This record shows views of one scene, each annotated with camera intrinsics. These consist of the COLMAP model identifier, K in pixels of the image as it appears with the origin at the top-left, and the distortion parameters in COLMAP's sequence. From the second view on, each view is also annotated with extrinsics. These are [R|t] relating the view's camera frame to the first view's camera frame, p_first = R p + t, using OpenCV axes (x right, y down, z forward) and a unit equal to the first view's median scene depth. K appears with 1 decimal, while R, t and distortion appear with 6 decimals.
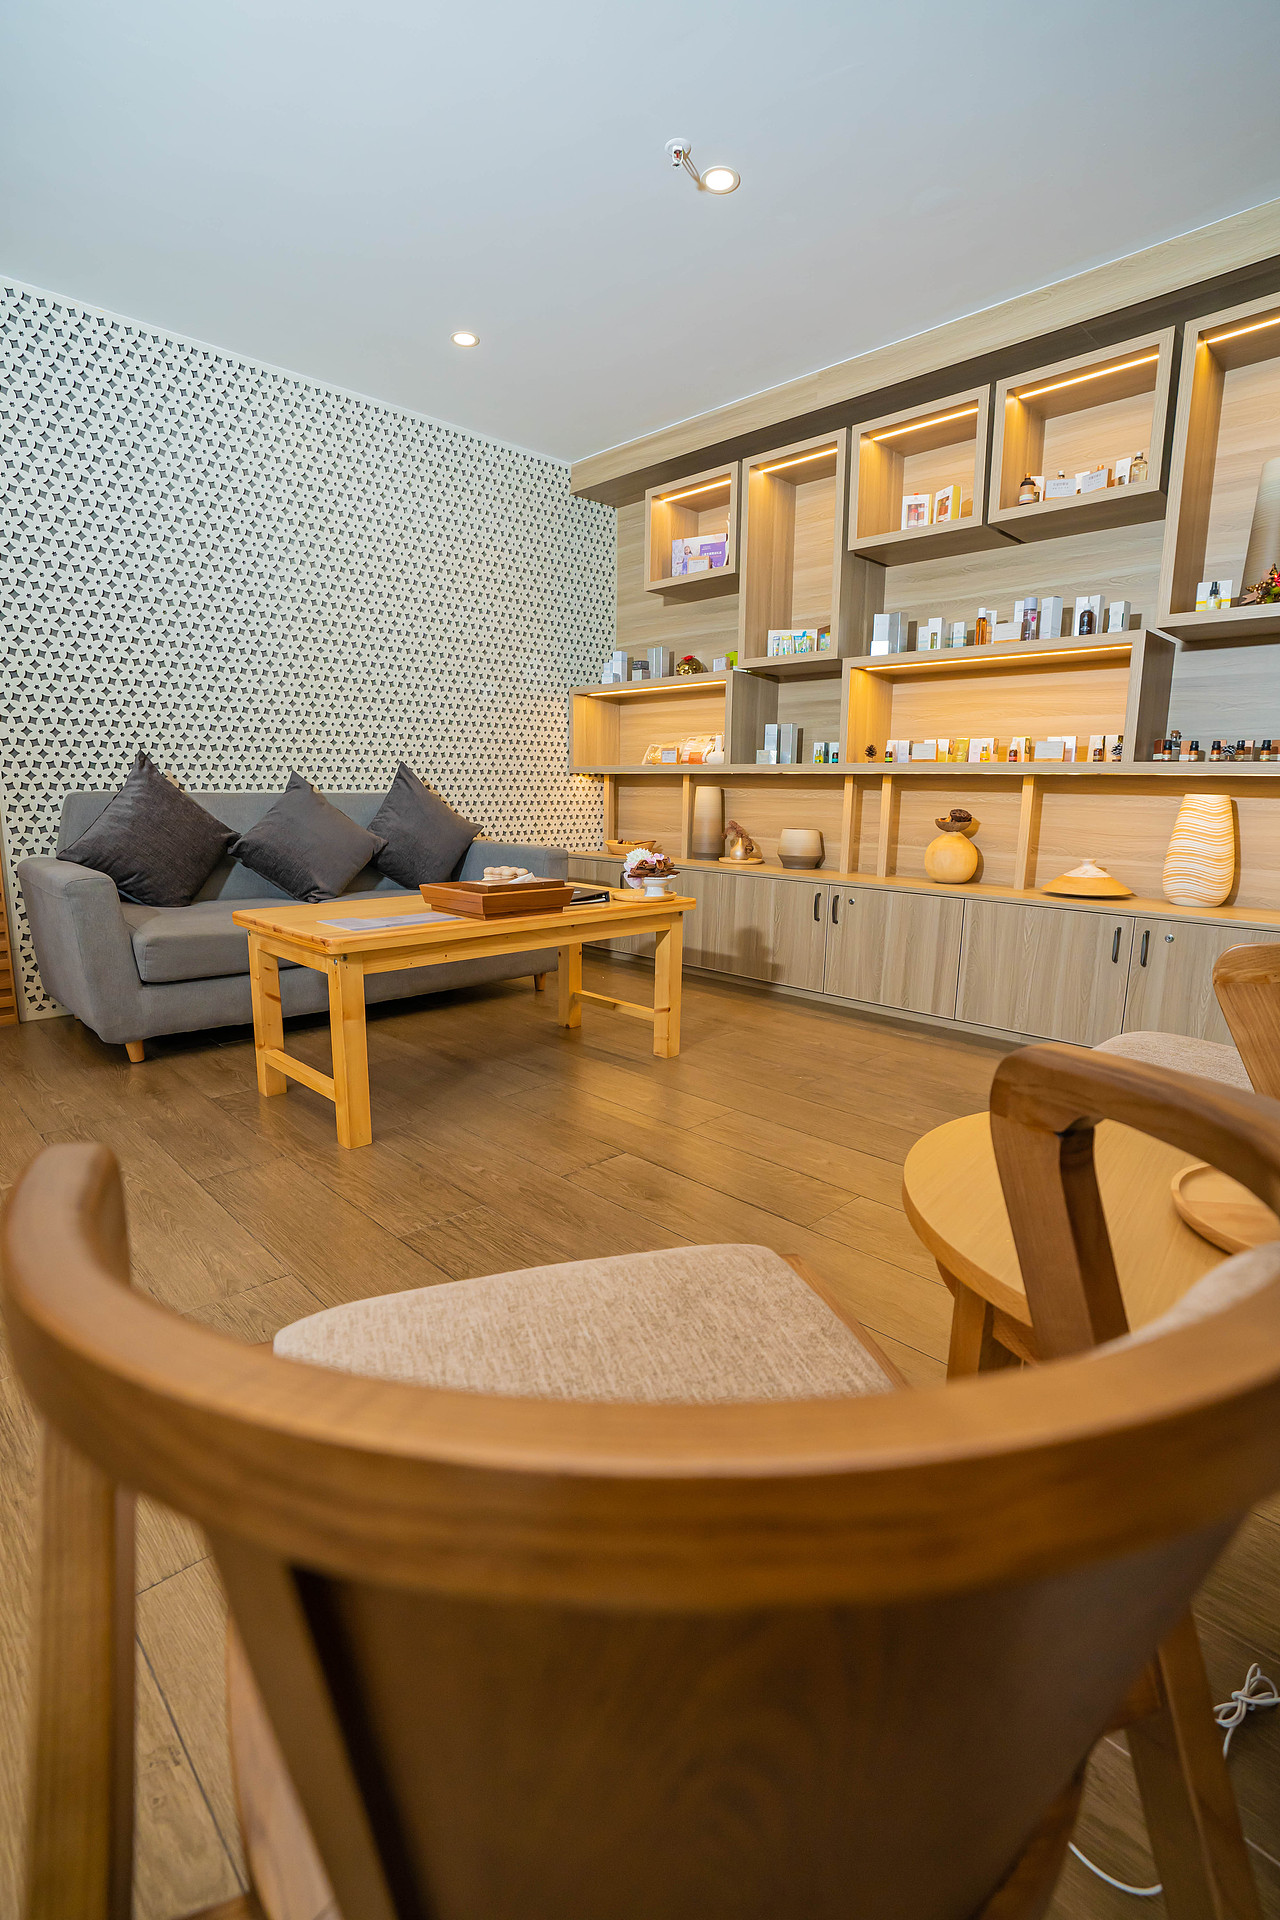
lens RADIAL K [[890.4, 0, 617.8], [0, 890.4, 959.9], [0, 0, 1]] dist [-0.067798, 0.024792]
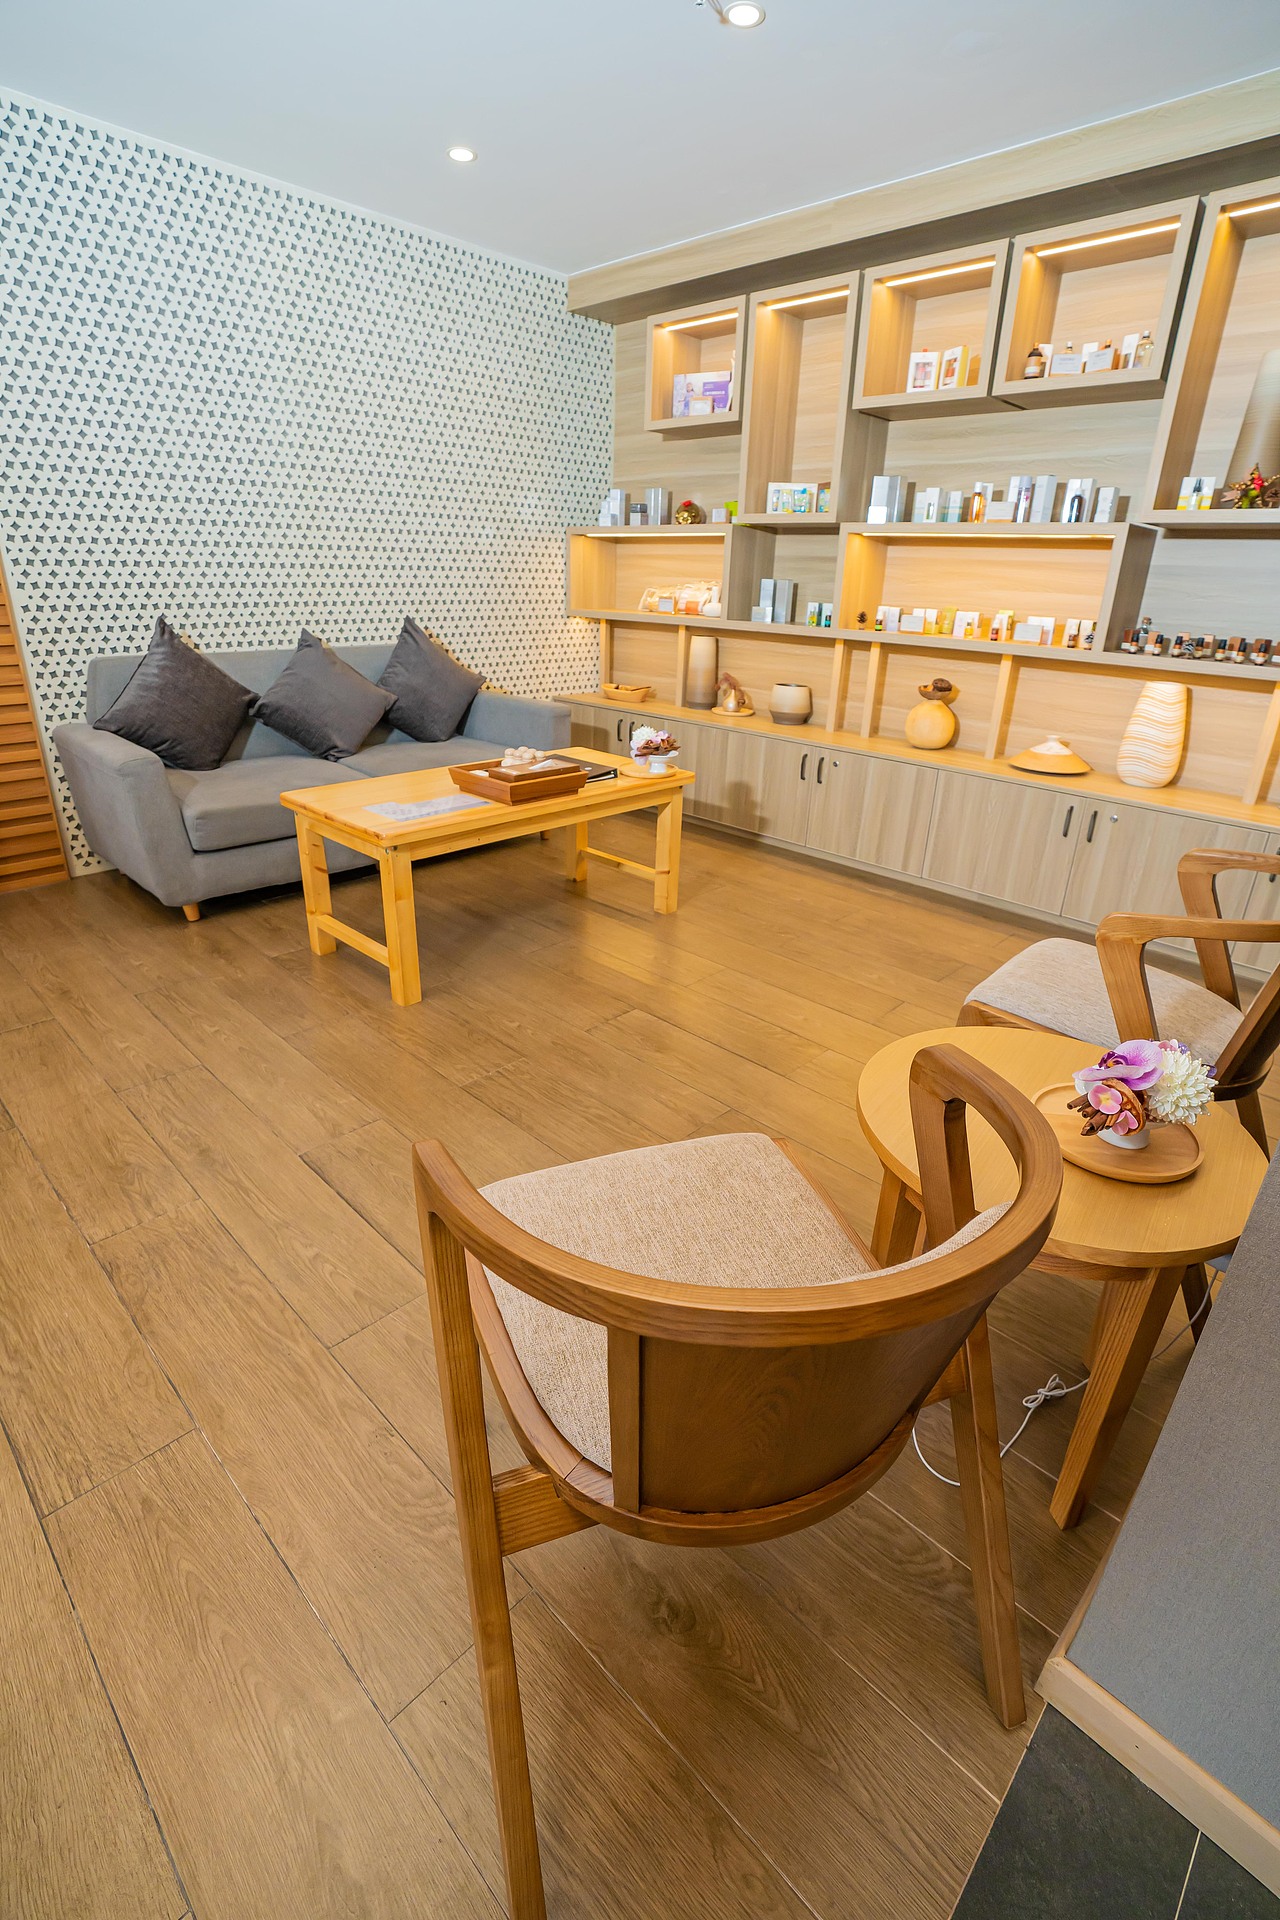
lens RADIAL K [[890.4, 0, 617.8], [0, 890.4, 959.9], [0, 0, 1]] dist [-0.067798, 0.024792]
pose [[0.999657, 0.000914, 0.026173, -0.032002], [-0.006775, 0.974389, 0.224765, -0.078744], [-0.025297, -0.224865, 0.974061, -0.104462]]
